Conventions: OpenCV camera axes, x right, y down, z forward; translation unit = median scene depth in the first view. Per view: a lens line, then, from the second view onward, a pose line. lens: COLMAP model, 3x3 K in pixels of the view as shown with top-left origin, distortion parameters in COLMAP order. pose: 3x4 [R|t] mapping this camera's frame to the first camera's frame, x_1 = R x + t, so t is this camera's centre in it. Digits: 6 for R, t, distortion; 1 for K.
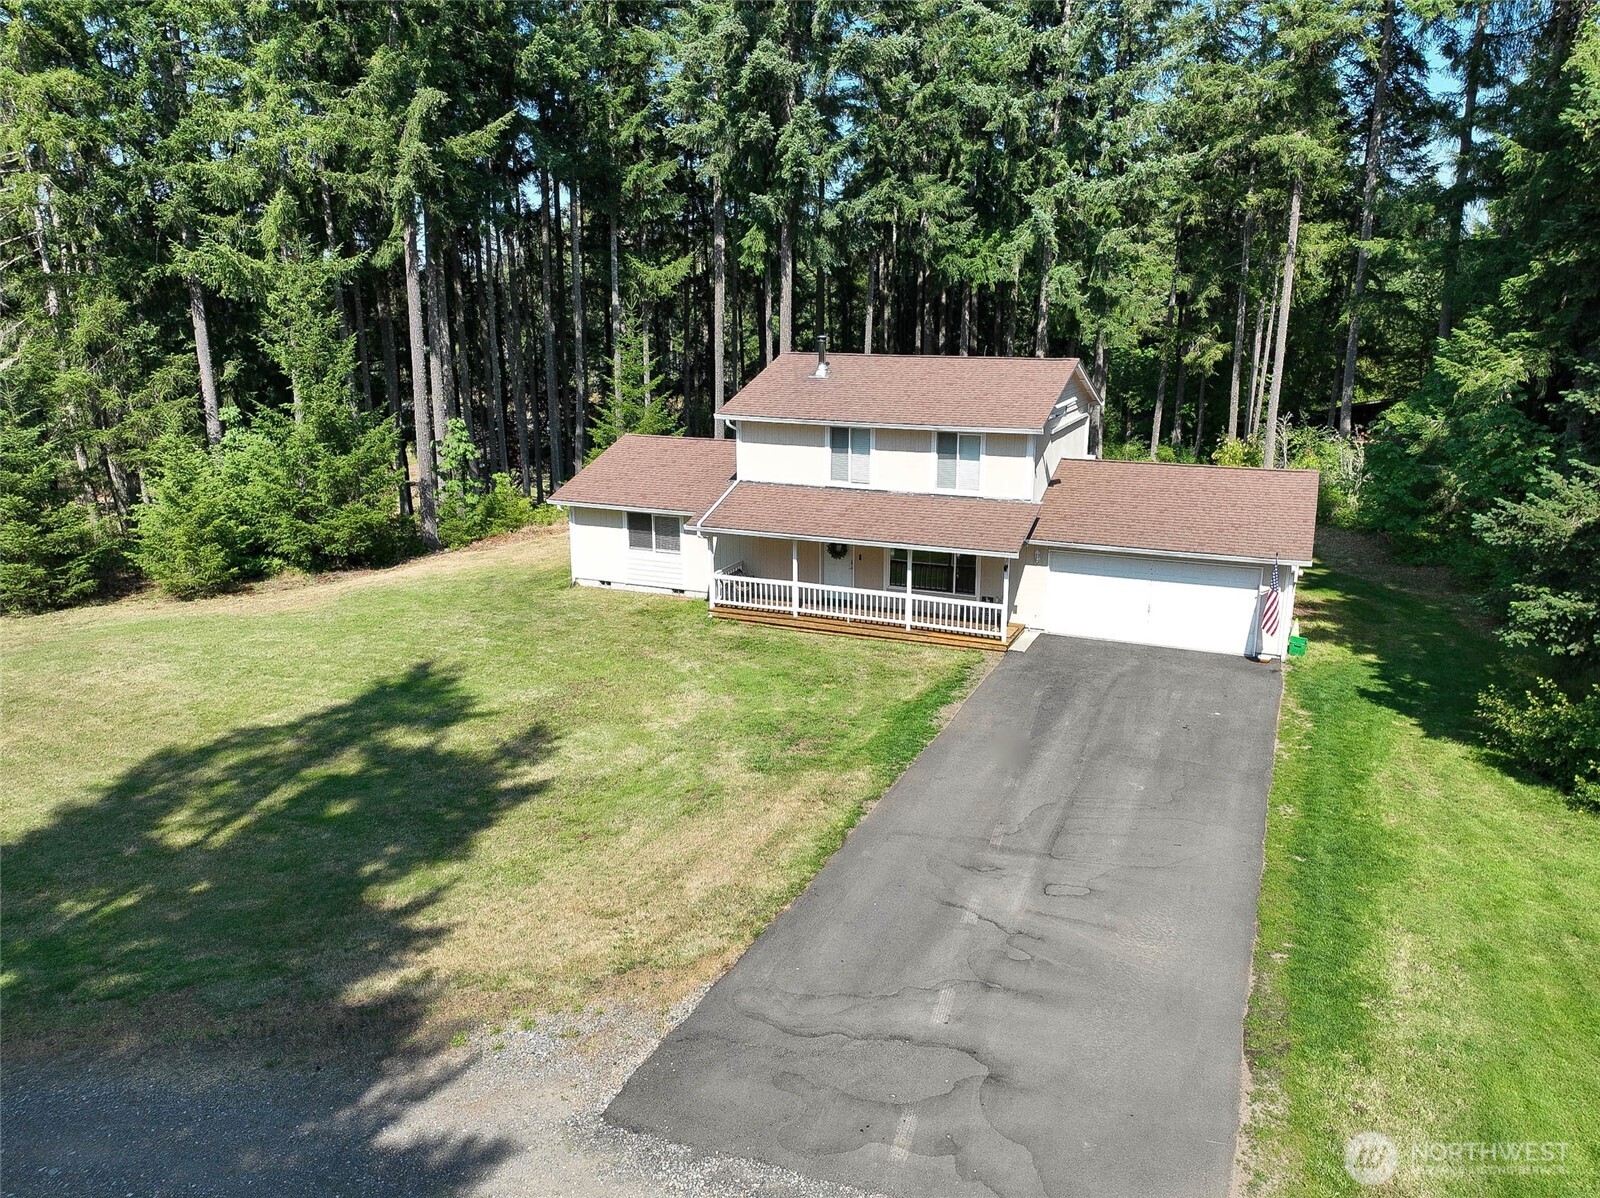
lens RADIAL K [[1156.5, 0, 800.0], [0, 1156.5, 599.0], [0, 0, 1]] dist [-0.013461, 0.029334]
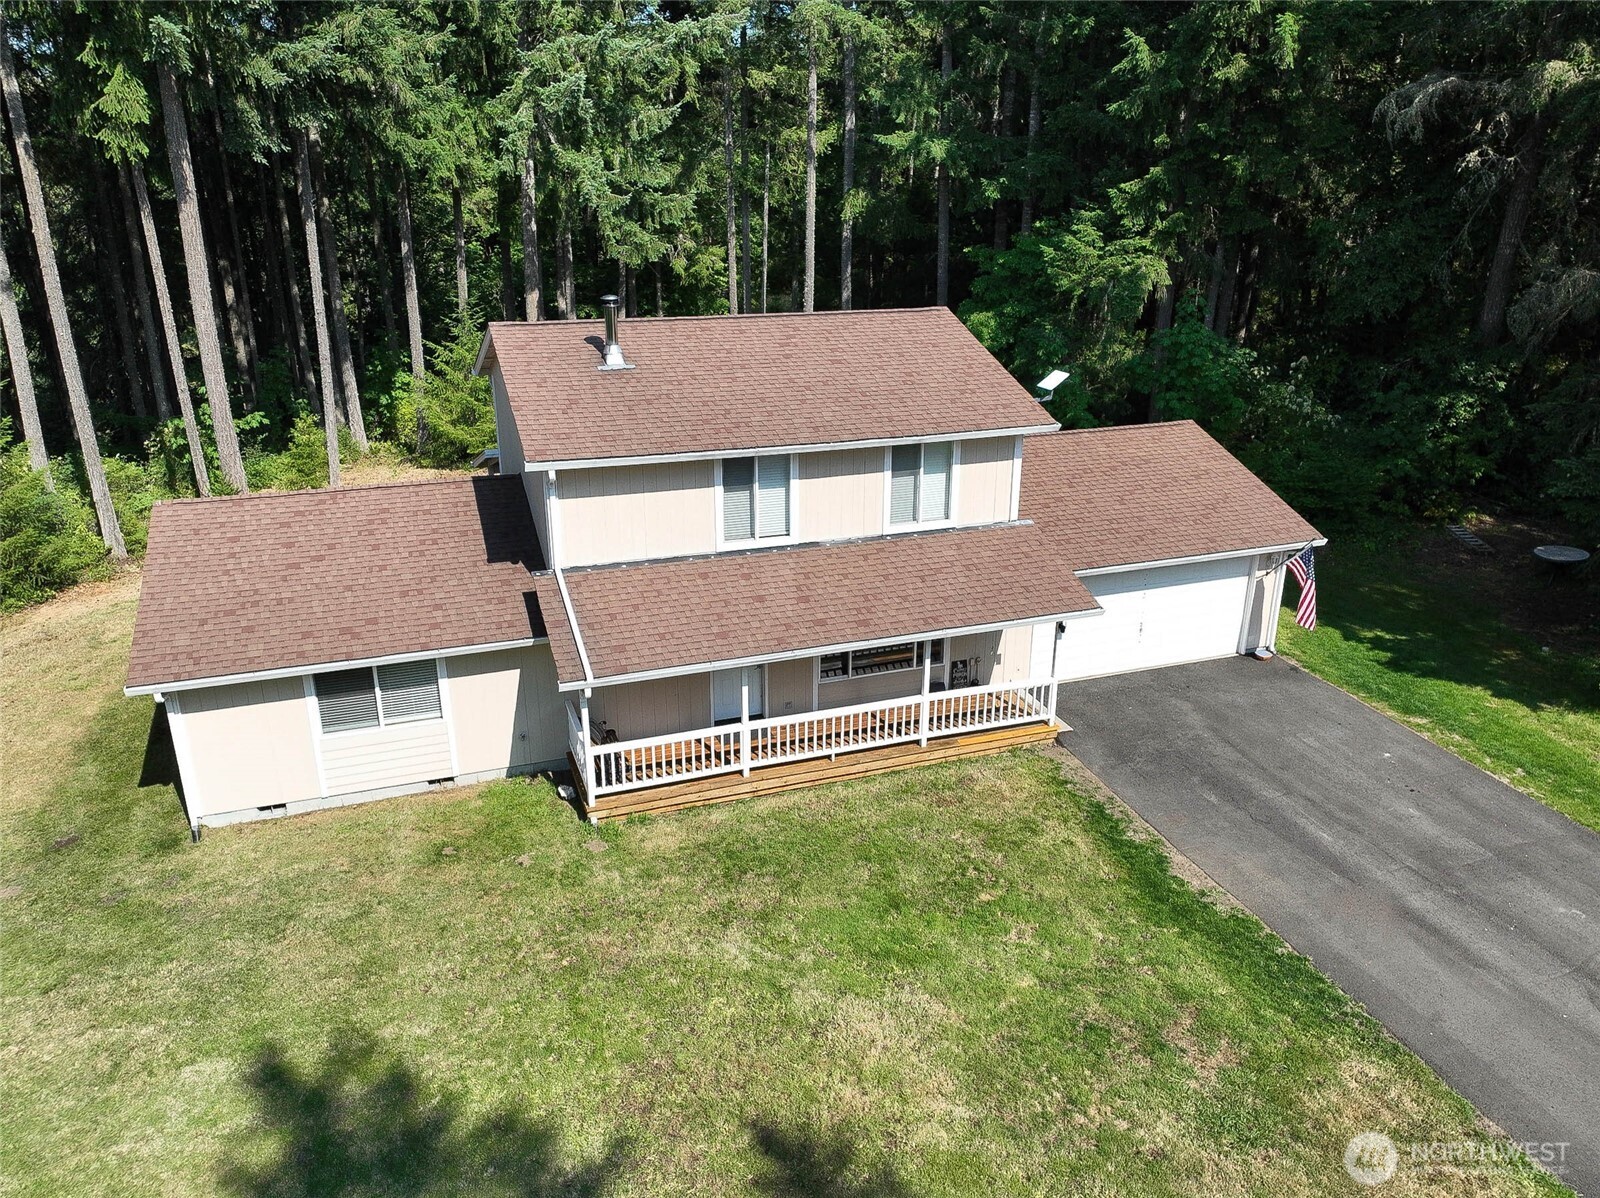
lens RADIAL K [[1156.5, 0, 800.0], [0, 1156.5, 599.0], [0, 0, 1]] dist [-0.013461, 0.029334]
pose [[0.717723, -0.240307, 0.653548, -0.381490], [0.167671, 0.970590, 0.172747, -0.186765], [-0.675840, -0.014404, 0.736908, 0.568653]]
